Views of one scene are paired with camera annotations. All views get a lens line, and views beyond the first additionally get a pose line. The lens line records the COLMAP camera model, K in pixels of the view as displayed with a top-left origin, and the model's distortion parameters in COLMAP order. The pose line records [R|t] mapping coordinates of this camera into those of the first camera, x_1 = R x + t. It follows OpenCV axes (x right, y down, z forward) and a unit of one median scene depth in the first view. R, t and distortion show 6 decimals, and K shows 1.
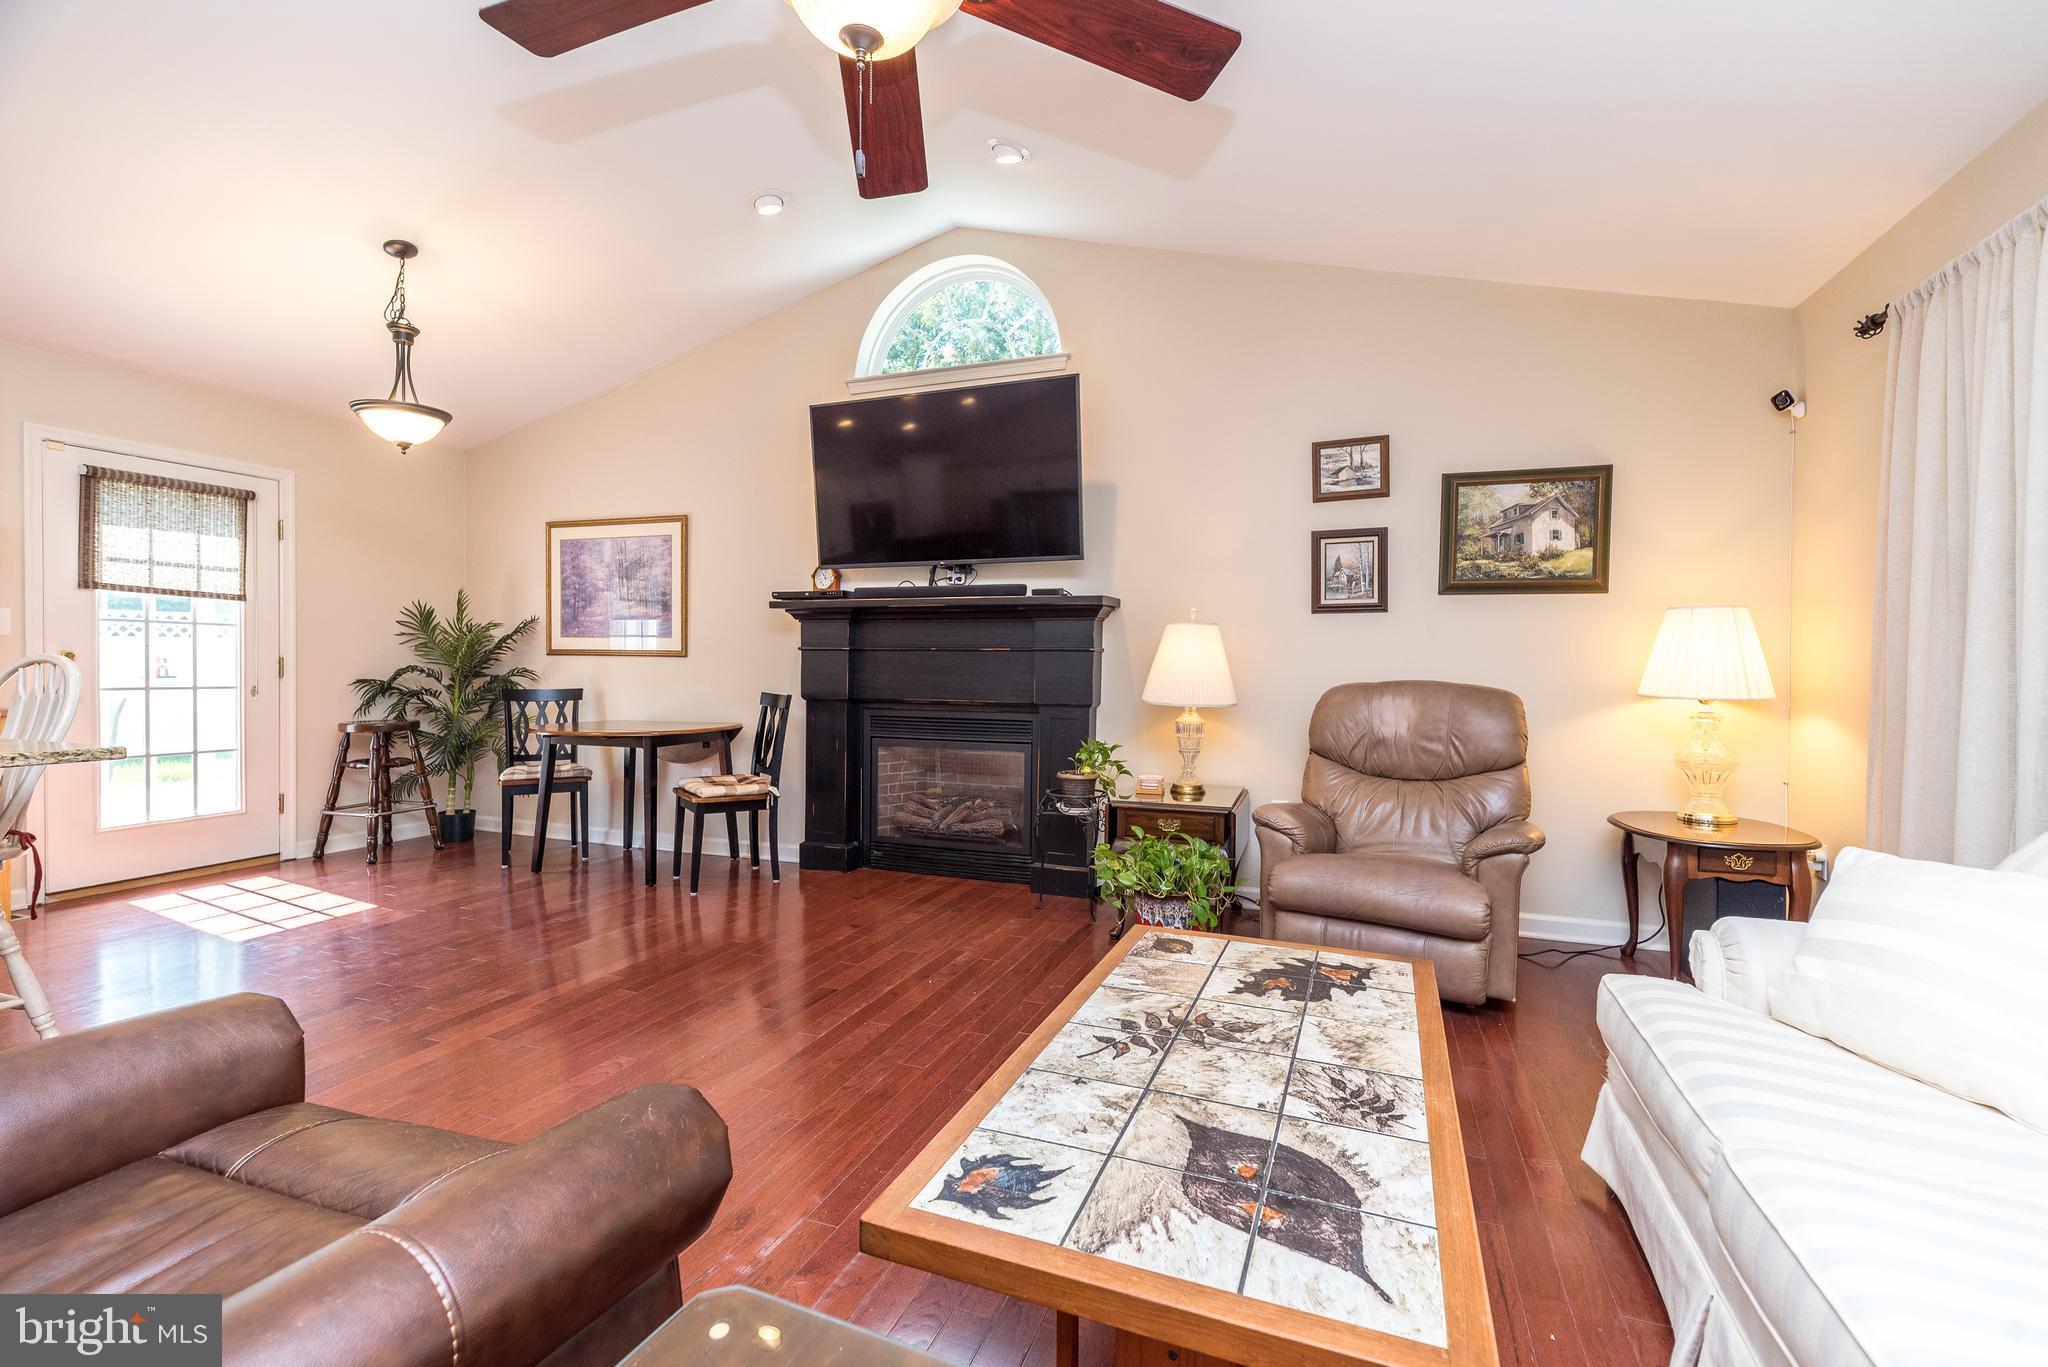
lens RADIAL K [[895.6, 0, 1022.2], [0, 895.6, 660.6], [0, 0, 1]] dist [0.010645, 0.000142]
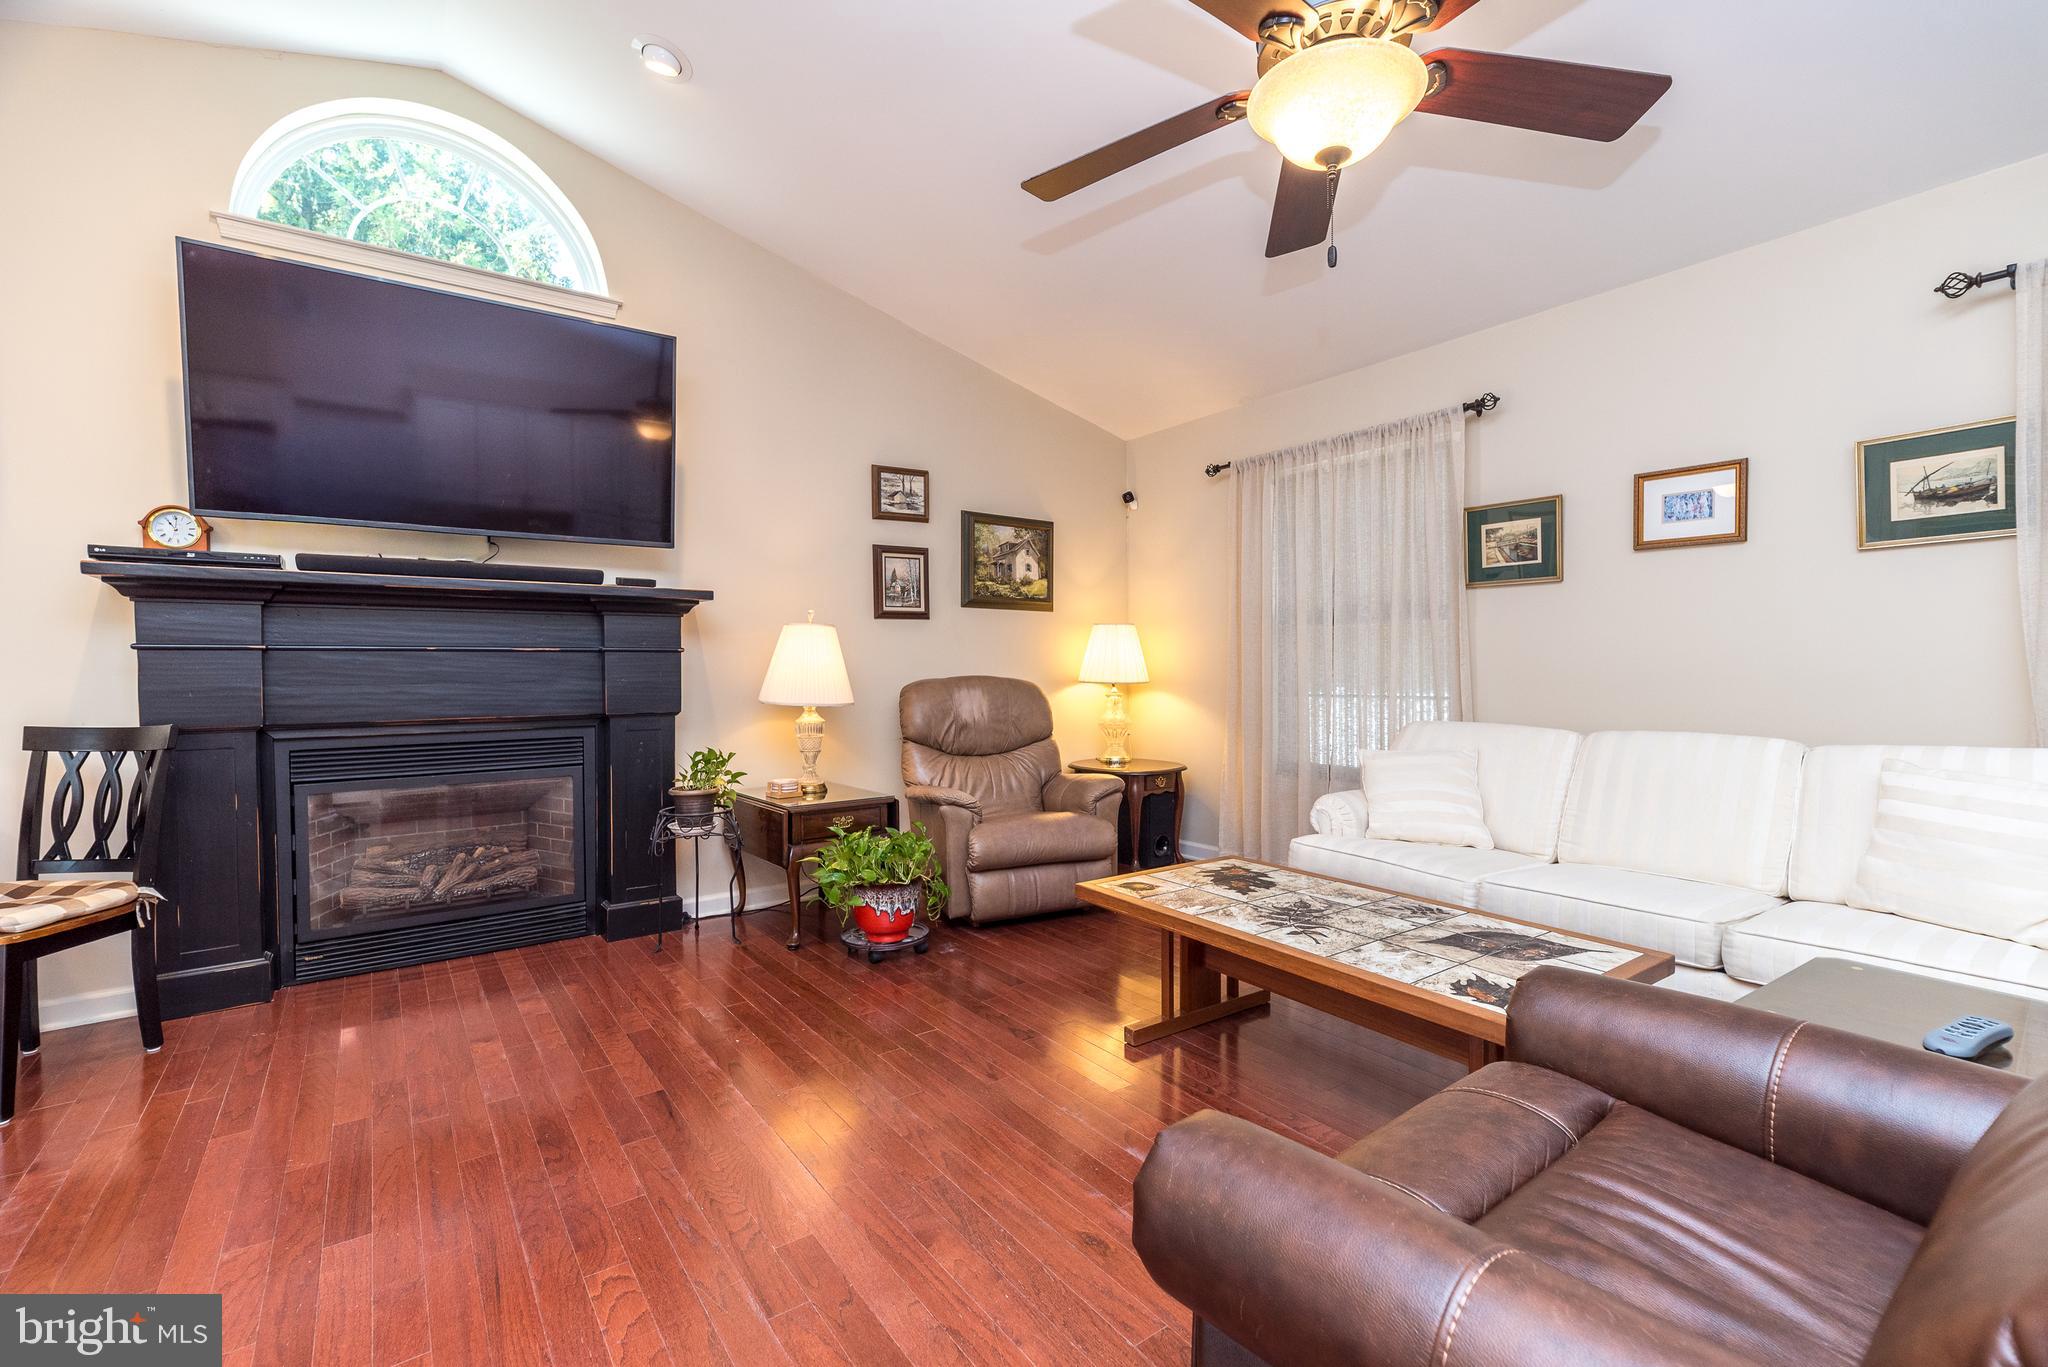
lens RADIAL K [[894.9, 0, 1021.9], [0, 894.9, 673.1], [0, 0, 1]] dist [0.003213, 0.004473]
pose [[0.542500, -0.018279, 0.839857, -0.531673], [0.008676, 0.999832, 0.016156, -0.000938], [-0.840011, -0.001478, 0.542567, 0.252263]]
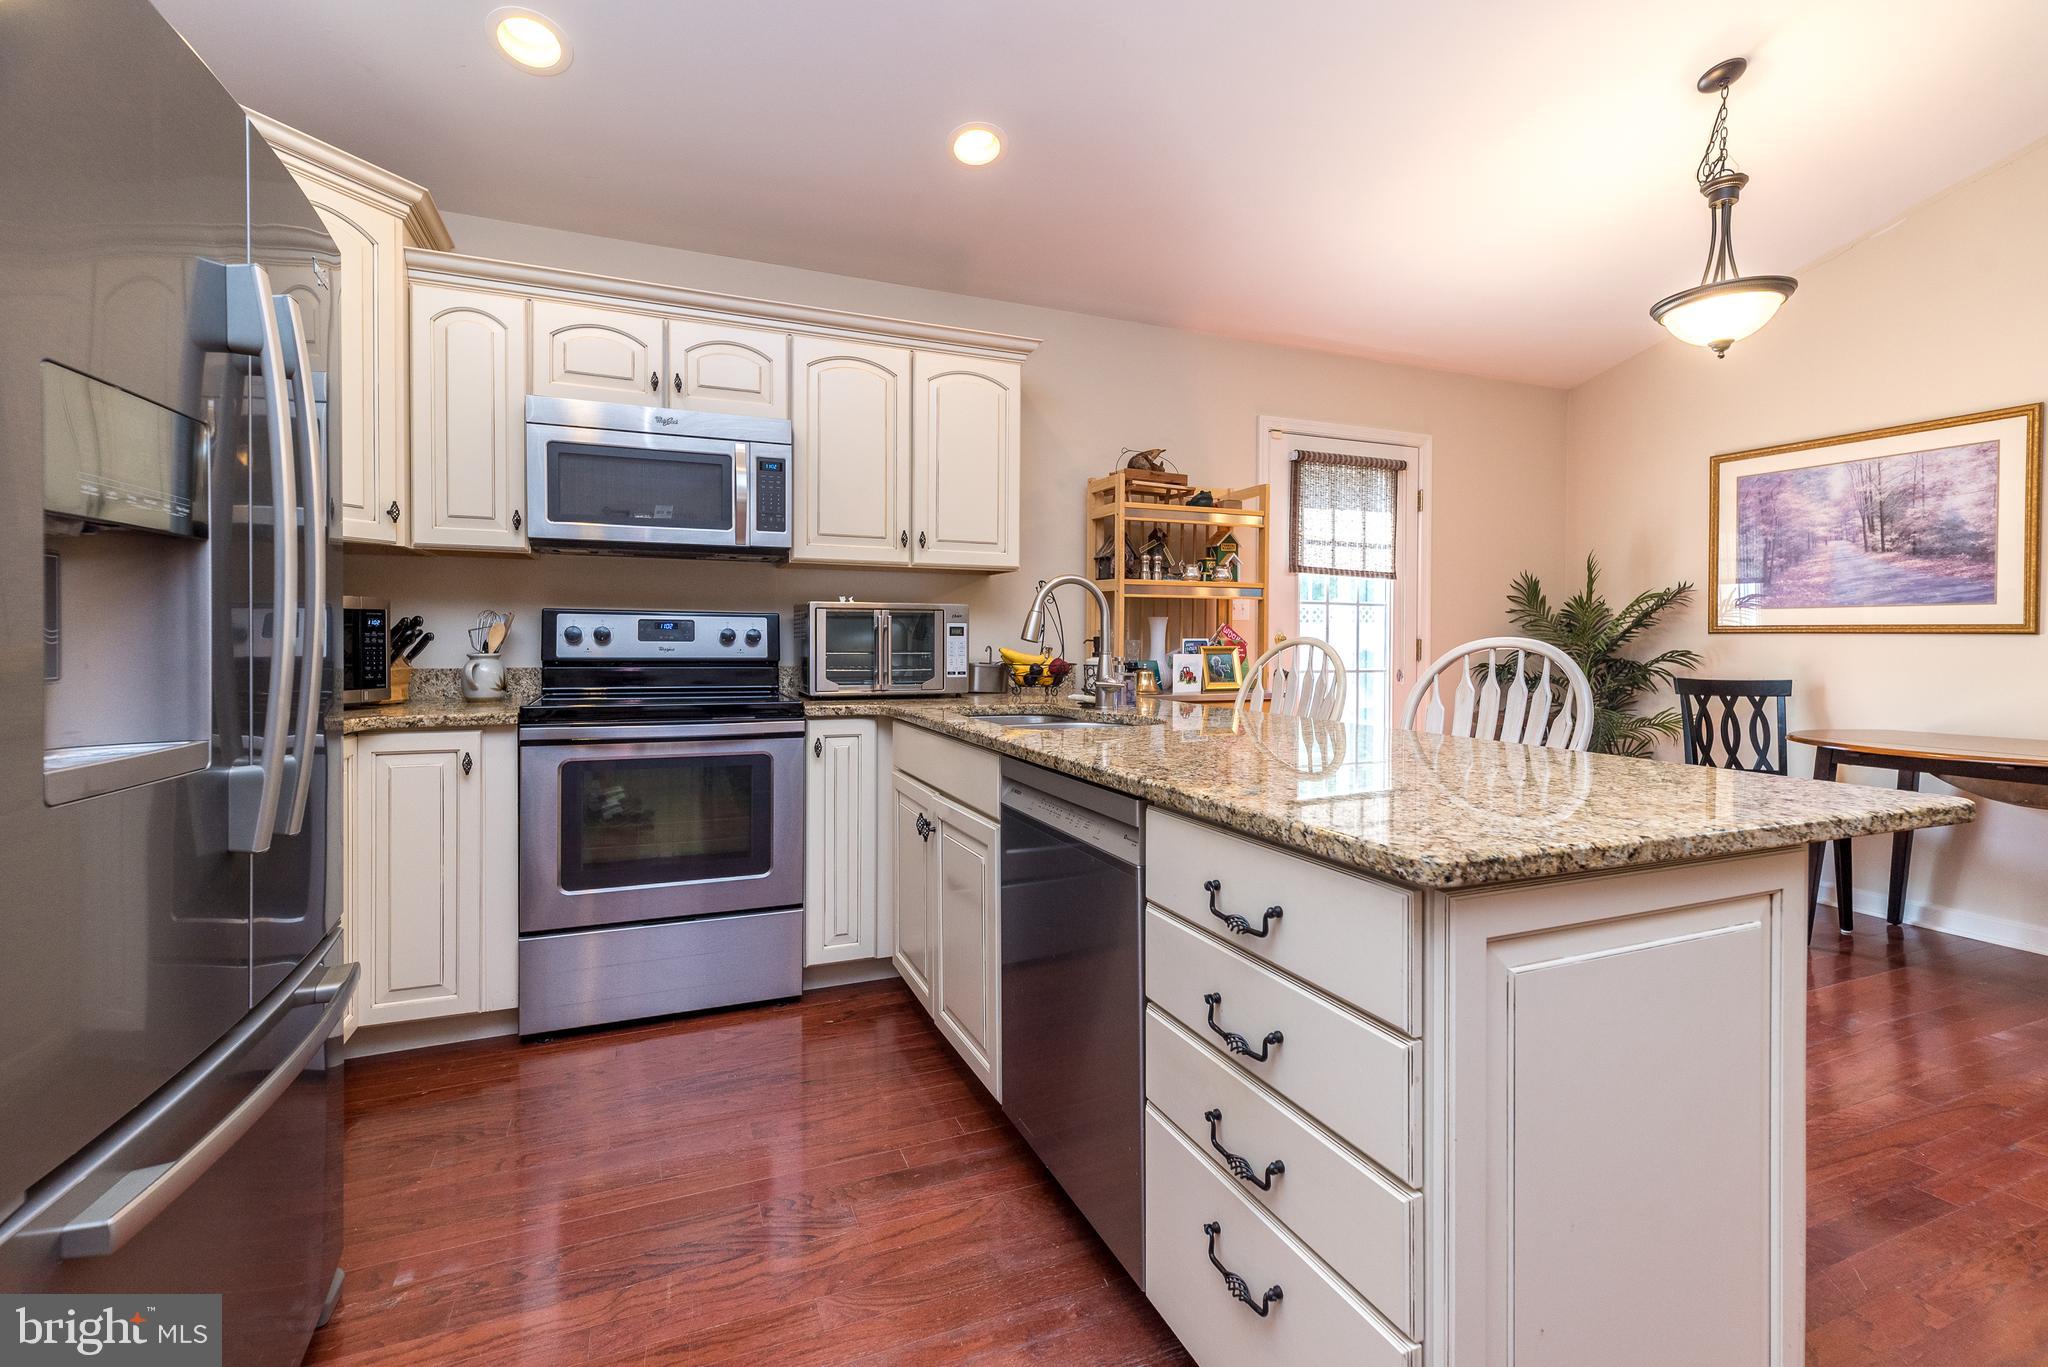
lens RADIAL K [[888.8, 0, 1018.9], [0, 888.8, 642.7], [0, 0, 1]] dist [0.000411, 0.000743]
pose [[0.682858, -0.002162, -0.730548, -0.552903], [0.005636, 0.999981, 0.002308, -0.005230], [0.730529, -0.005693, 0.682858, 0.100884]]
